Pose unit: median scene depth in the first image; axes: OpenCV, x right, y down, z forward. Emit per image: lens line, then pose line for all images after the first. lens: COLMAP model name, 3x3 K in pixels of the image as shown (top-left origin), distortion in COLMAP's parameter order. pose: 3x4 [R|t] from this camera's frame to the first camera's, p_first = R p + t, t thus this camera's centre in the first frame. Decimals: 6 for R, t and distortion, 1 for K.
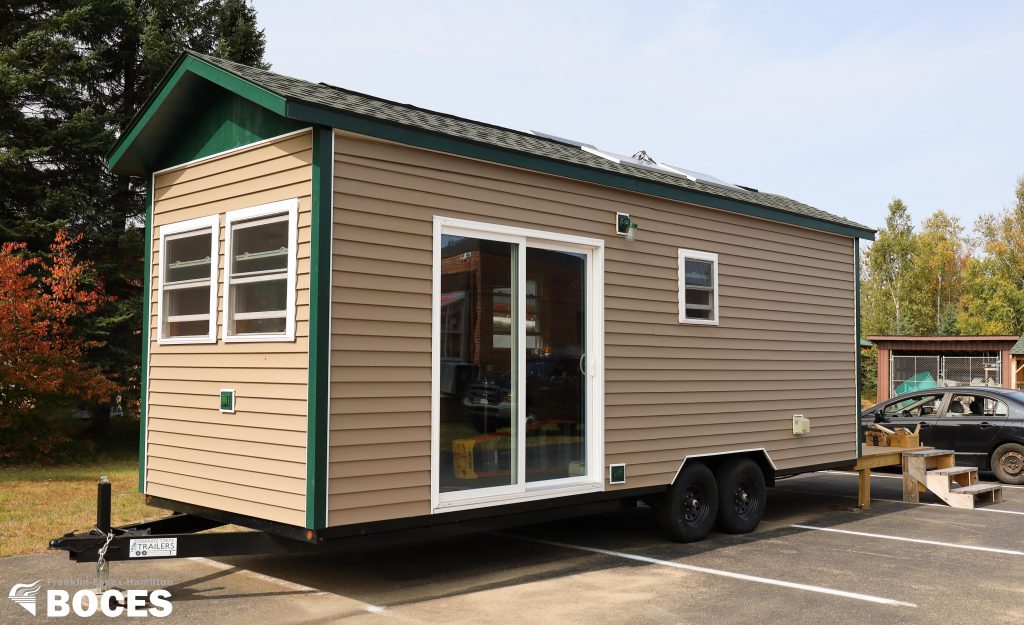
lens RADIAL K [[1015.7, 0, 512.0], [0, 1015.7, 312.5], [0, 0, 1]] dist [-0.003119, -0.001205]
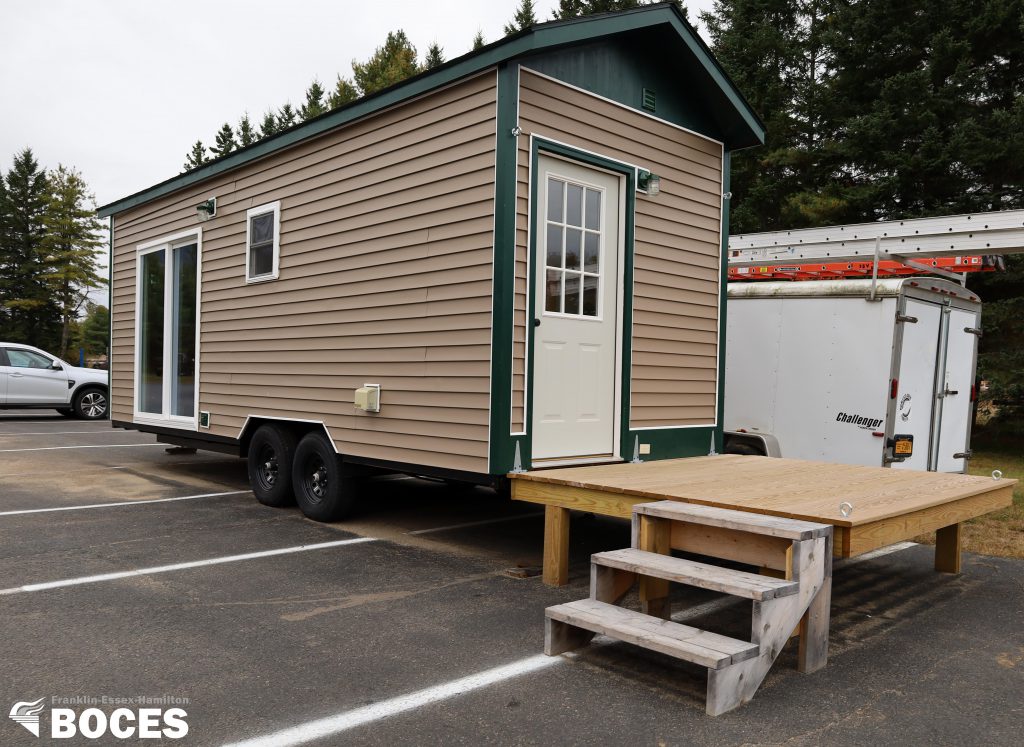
lens RADIAL K [[810.2, 0, 512.0], [0, 810.2, 373.5], [0, 0, 1]] dist [-0.004606, -0.001134]
pose [[-0.023499, -0.008663, -0.999686, 0.927875], [0.038902, 0.999197, -0.009573, 0.113377], [0.998967, -0.039115, -0.023143, 1.226491]]
